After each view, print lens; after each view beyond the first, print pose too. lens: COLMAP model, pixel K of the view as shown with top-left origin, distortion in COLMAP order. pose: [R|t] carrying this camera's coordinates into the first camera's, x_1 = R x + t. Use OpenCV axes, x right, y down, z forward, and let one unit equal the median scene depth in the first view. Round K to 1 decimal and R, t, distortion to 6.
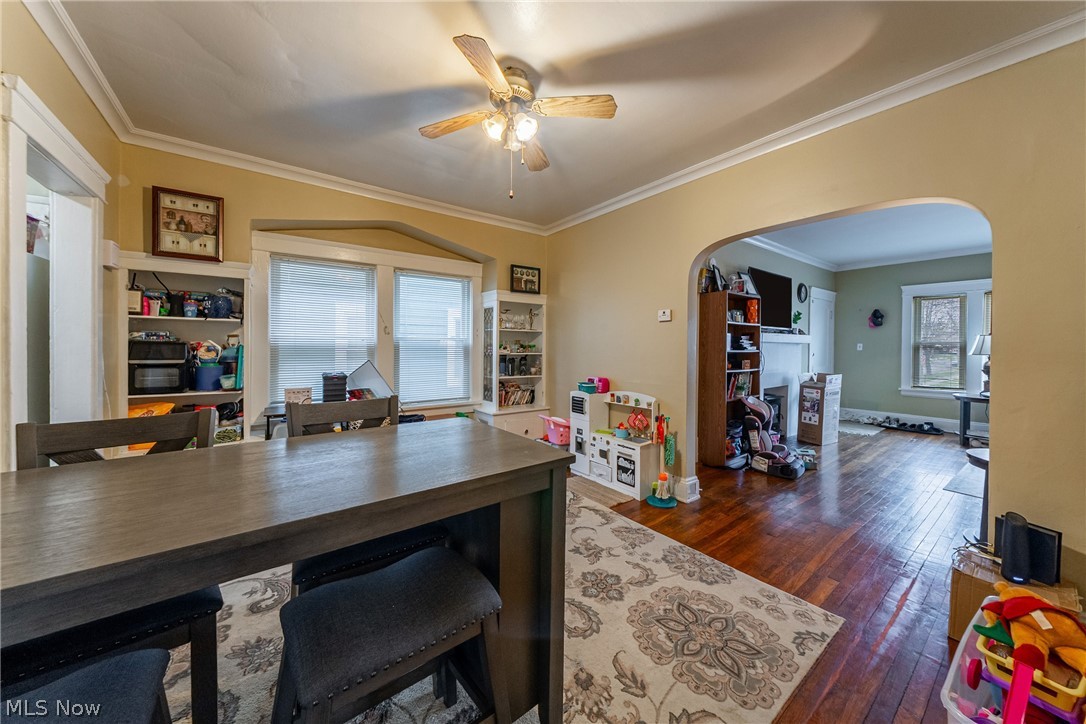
lens RADIAL K [[377.5, 0, 544.0], [0, 377.5, 352.1], [0, 0, 1]] dist [-0.001934, -0.000067]
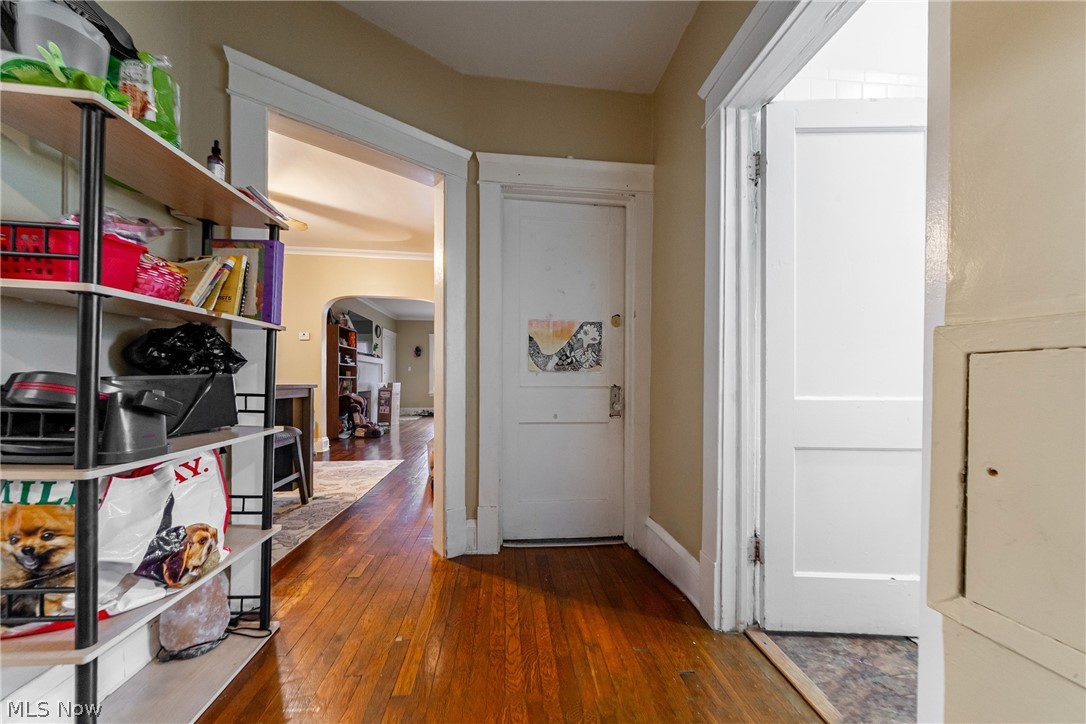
lens RADIAL K [[377.5, 0, 538.2], [0, 377.5, 380.0], [0, 0, 1]] dist [-0.001934, -0.000067]
pose [[0.521098, -0.000794, 0.853497, -0.373591], [0.014746, 0.999859, -0.008073, 0.081857], [-0.853370, 0.016793, 0.521036, -0.459176]]
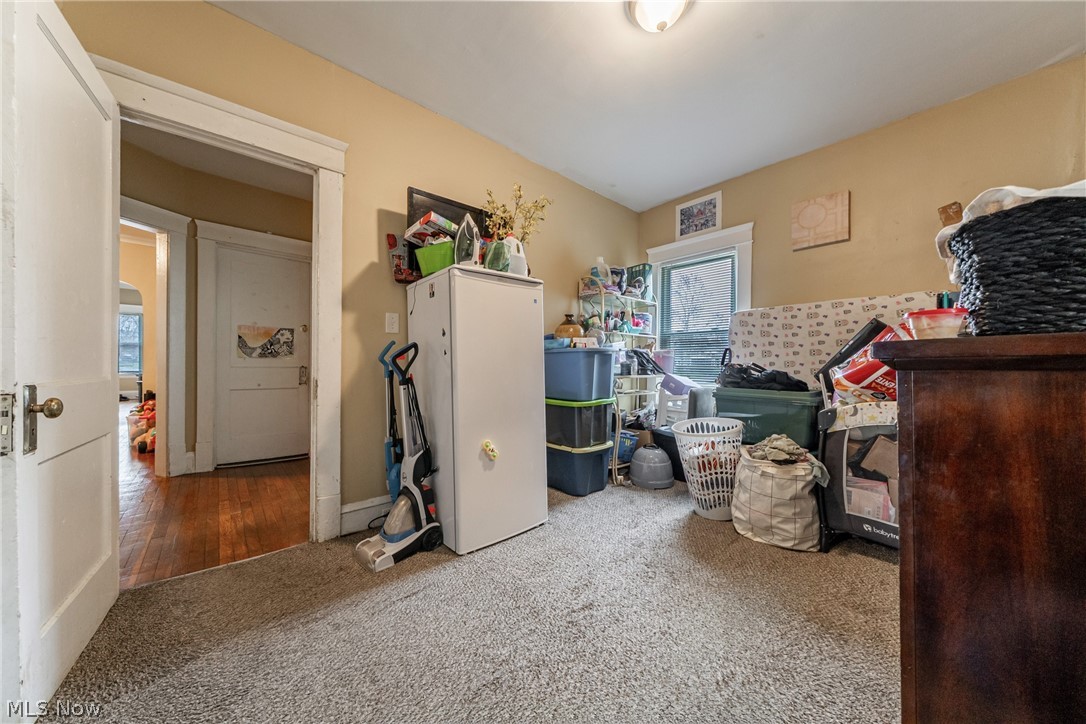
lens RADIAL K [[377.5, 0, 544.7], [0, 377.5, 364.4], [0, 0, 1]] dist [-0.001934, -0.000067]
pose [[-0.076578, -0.003373, 0.997058, -1.727481], [0.013370, 0.999901, 0.004409, 0.094649], [-0.996974, 0.013668, -0.076525, -1.461491]]
